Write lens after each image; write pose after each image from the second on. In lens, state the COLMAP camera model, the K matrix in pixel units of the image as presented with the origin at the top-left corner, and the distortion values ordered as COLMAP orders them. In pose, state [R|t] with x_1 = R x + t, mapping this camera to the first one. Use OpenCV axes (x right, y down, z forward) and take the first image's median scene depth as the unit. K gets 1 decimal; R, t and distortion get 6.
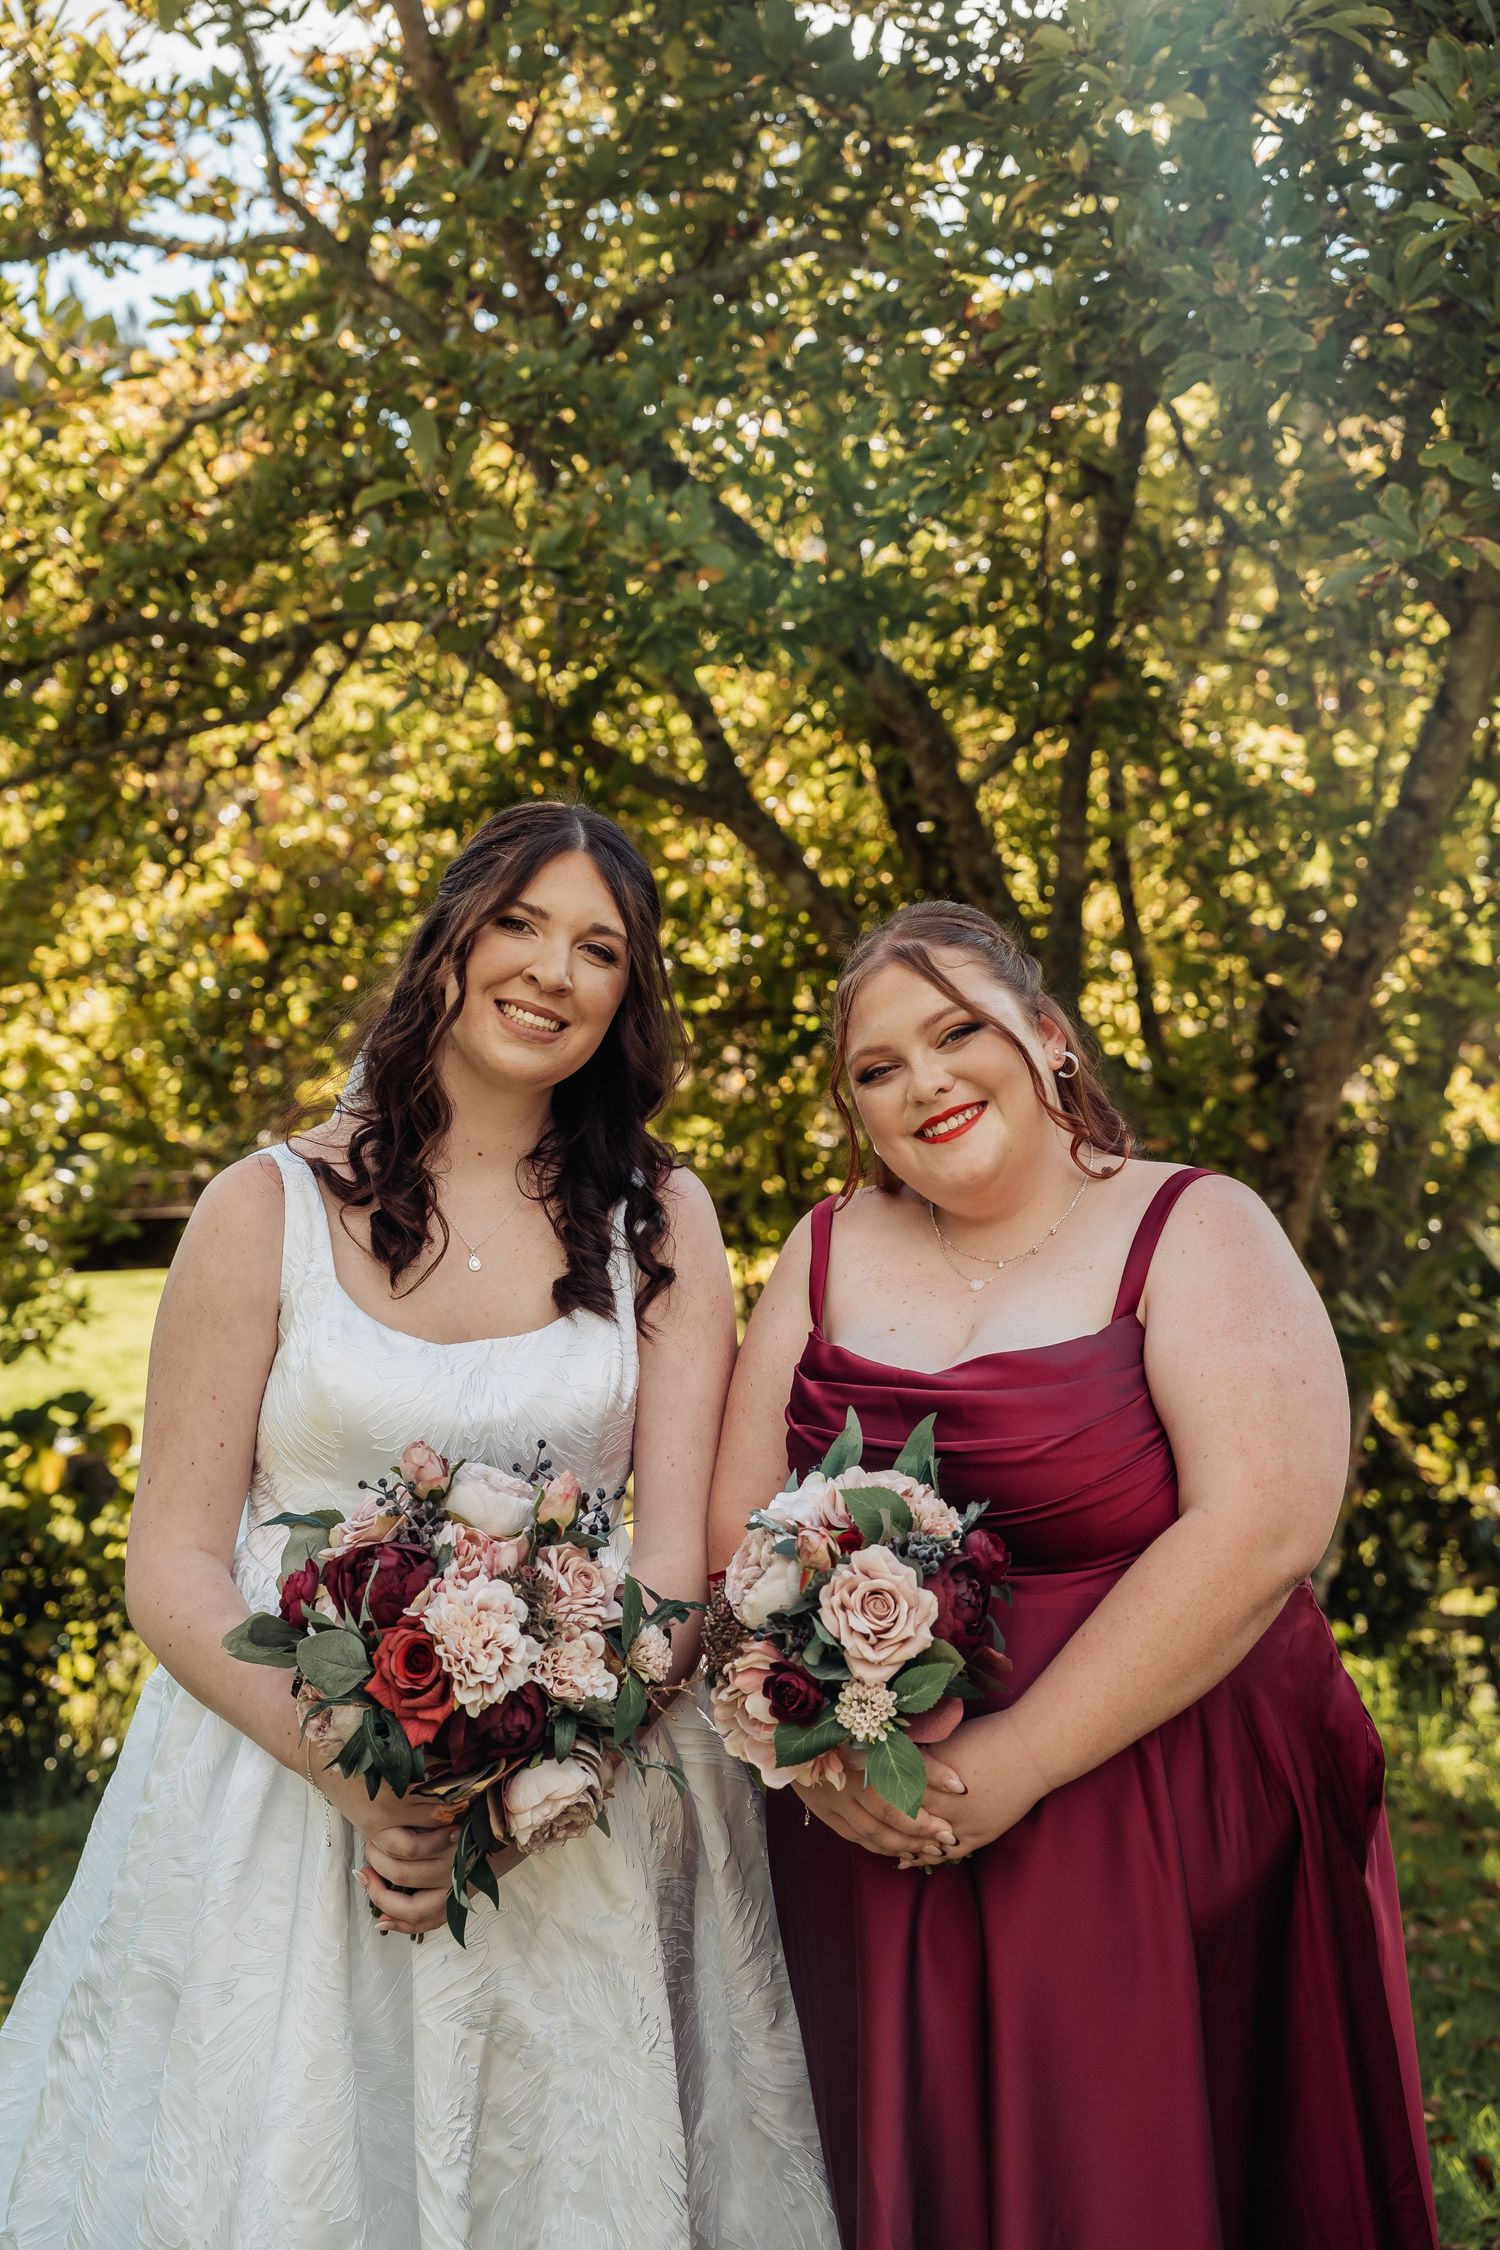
lens RADIAL K [[3343.7, 0, 750.0], [0, 3343.7, 1125.0], [0, 0, 1]] dist [0.195587, -0.103189]
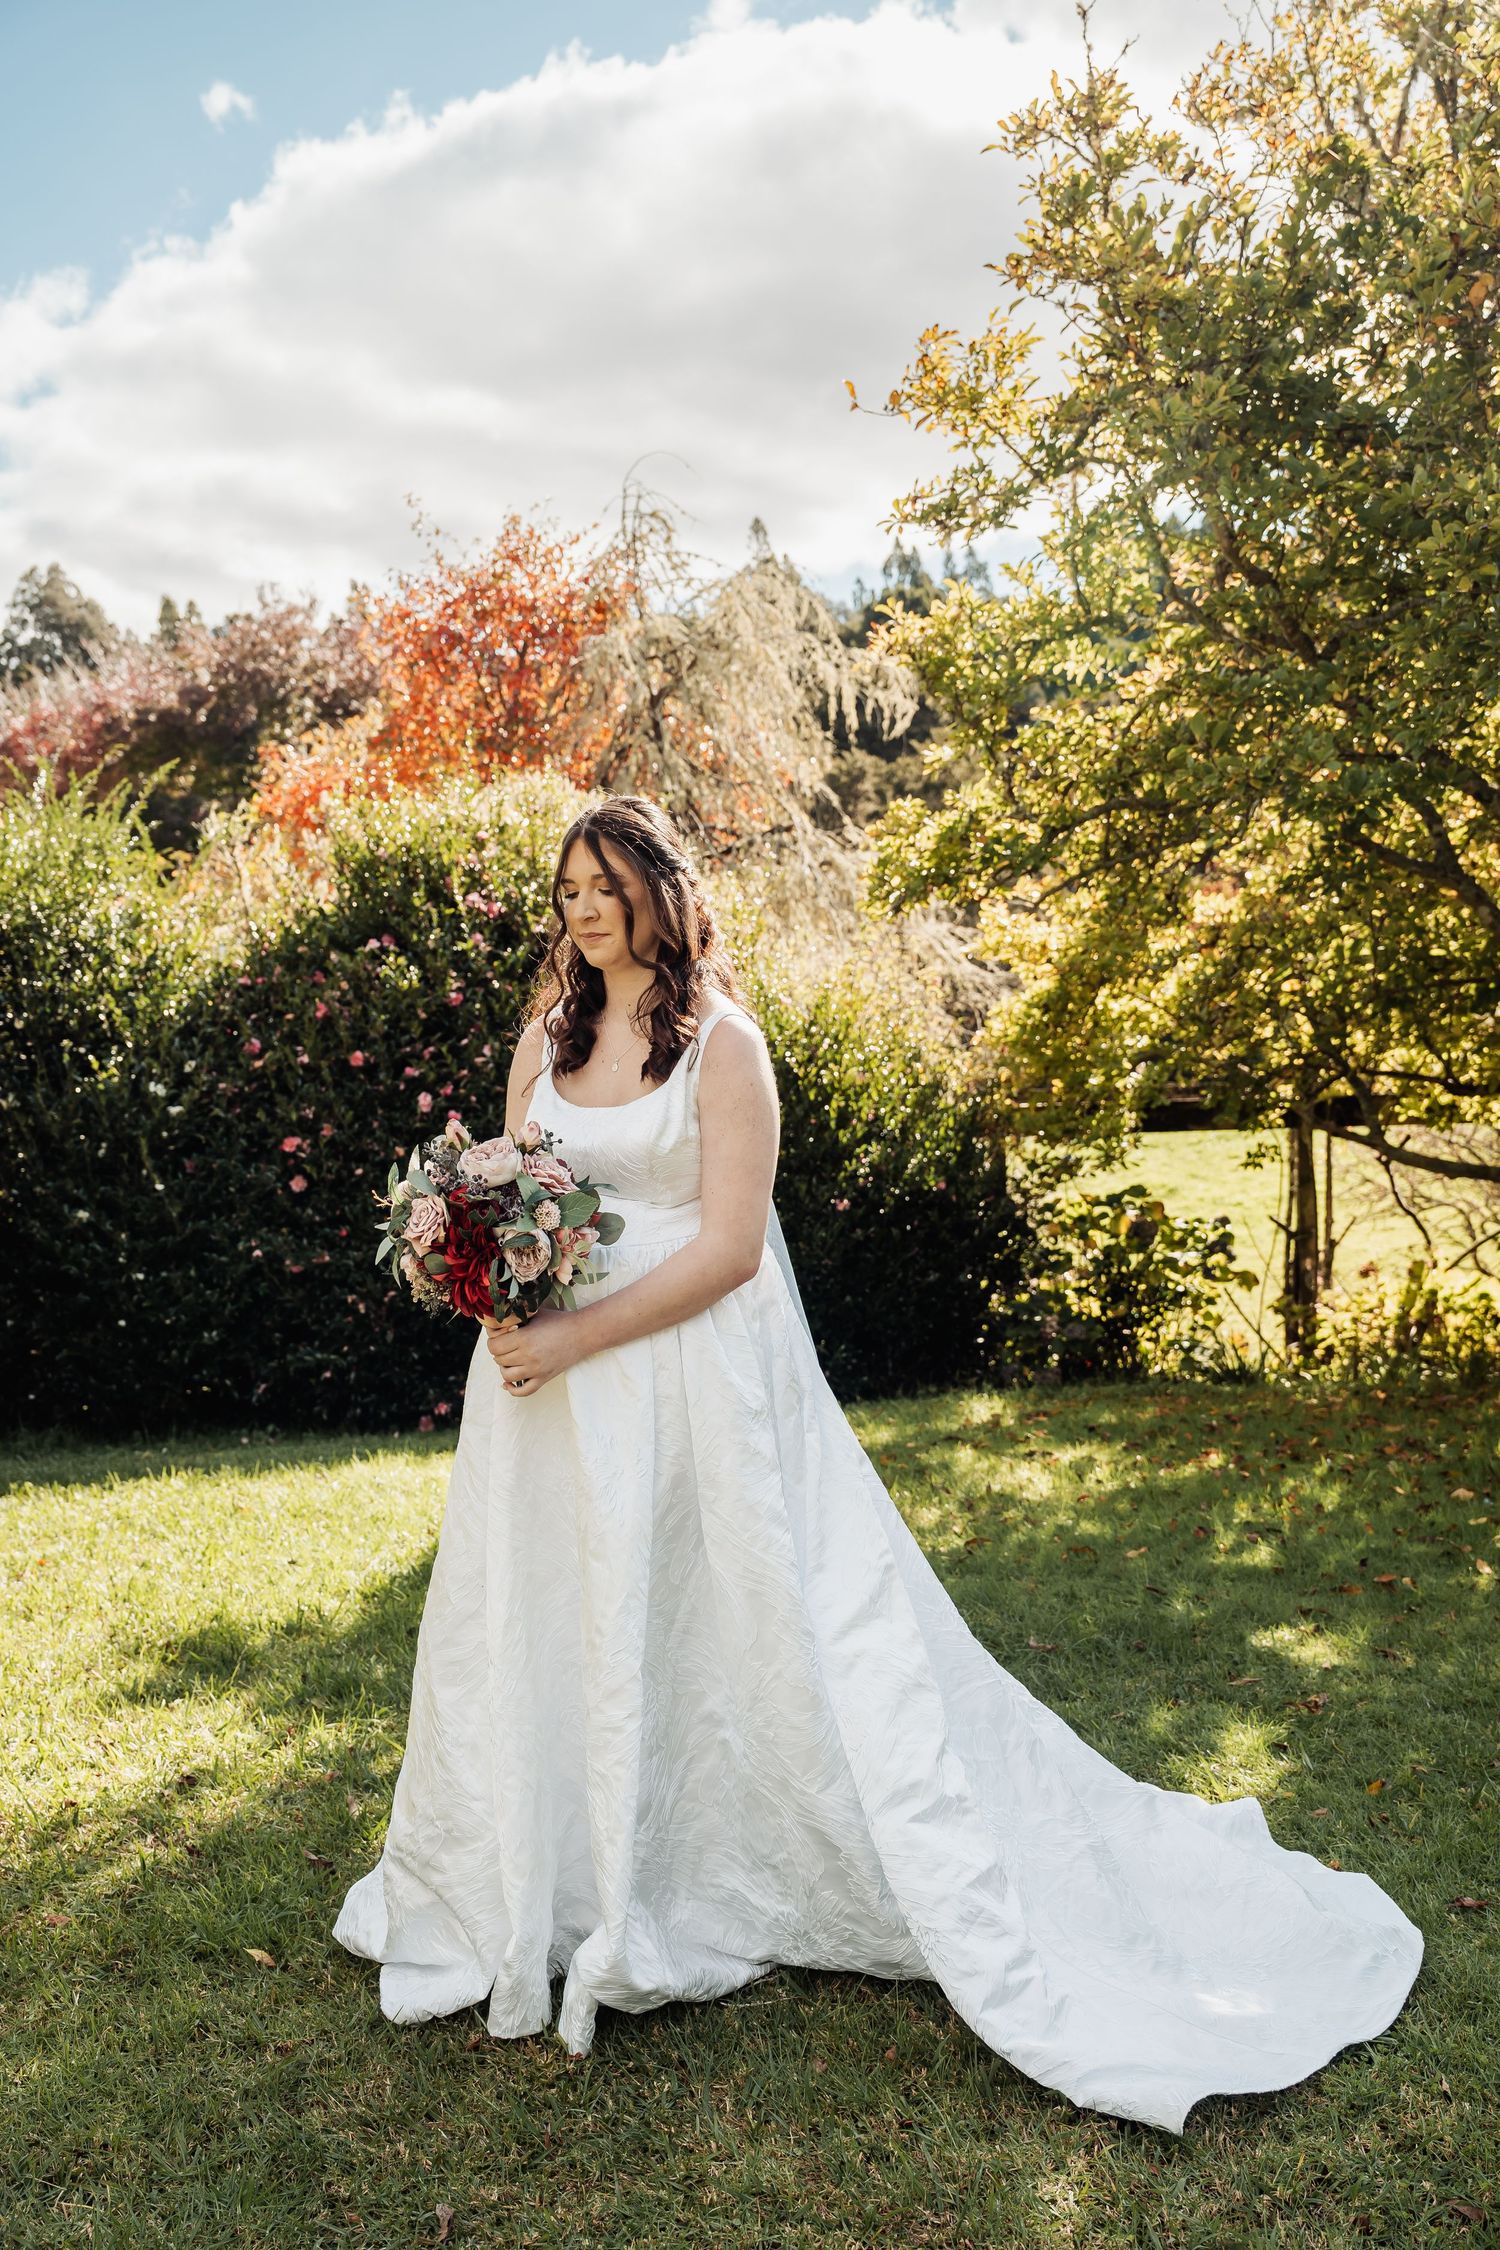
lens RADIAL K [[2193.9, 0, 747.0], [0, 2193.9, 1161.1], [0, 0, 1]] dist [0.005297, 0.155212]
pose [[0.899153, 0.010693, -0.437504, 0.183460], [0.008230, 0.999111, 0.041334, 0.012534], [0.437557, -0.040767, 0.898266, -0.286691]]
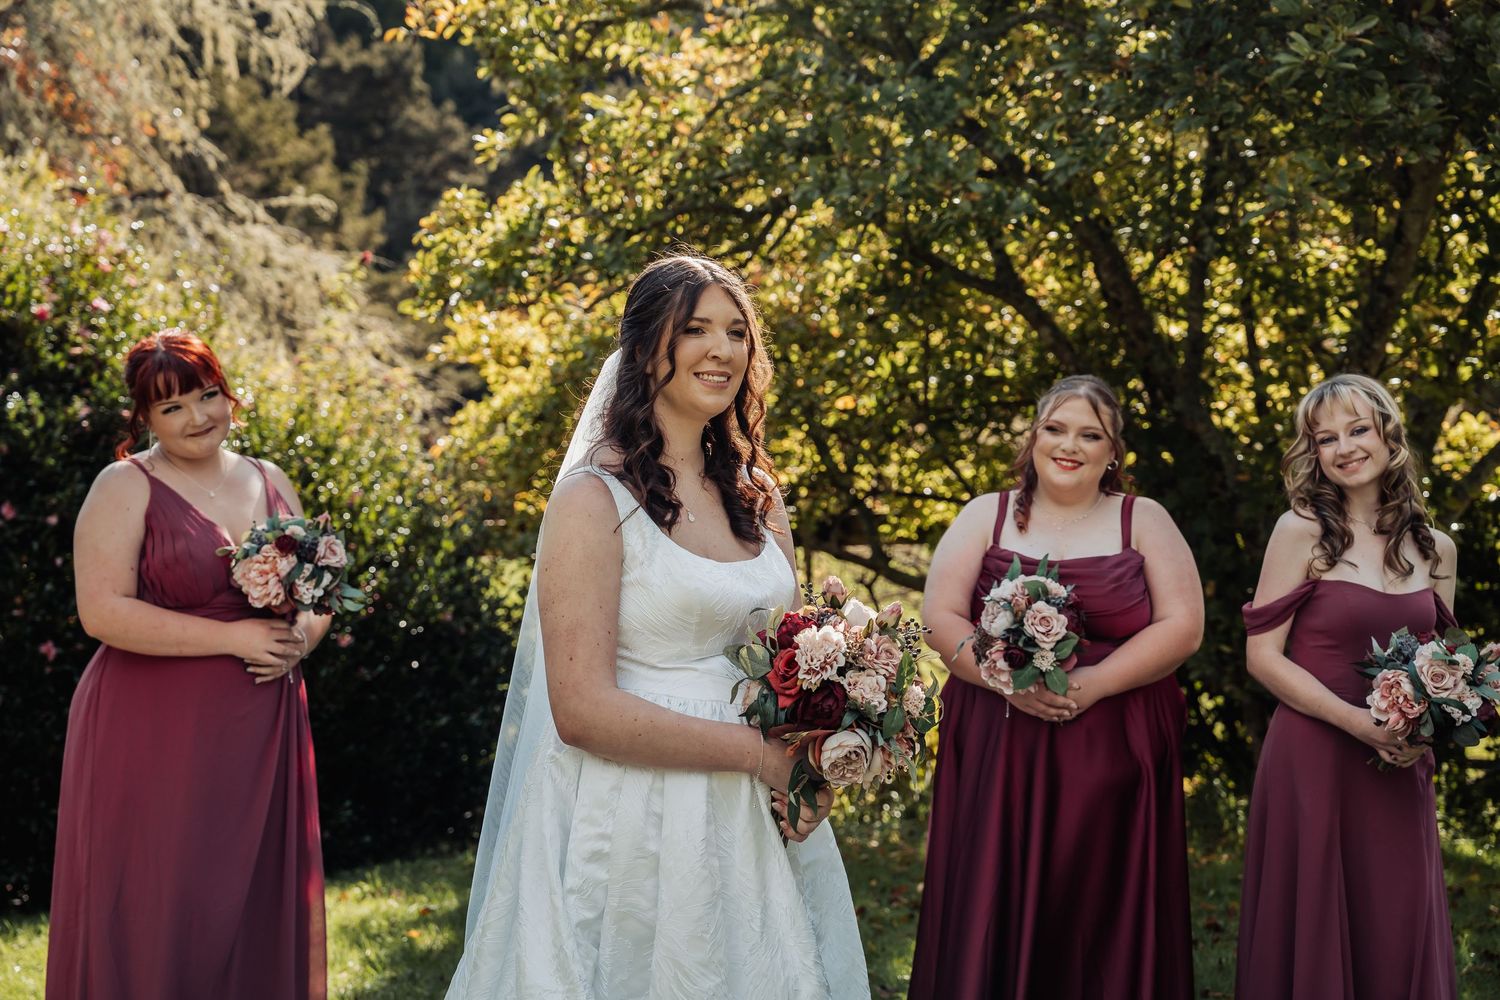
lens RADIAL K [[2518.7, 0, 750.0], [0, 2518.7, 500.0], [0, 0, 1]] dist [0.294474, -0.042205]
pose [[0.990474, 0.003791, -0.137649, 0.045291], [-0.001900, 0.999902, 0.013862, -0.000109], [0.137689, -0.013469, 0.990384, -0.382312]]
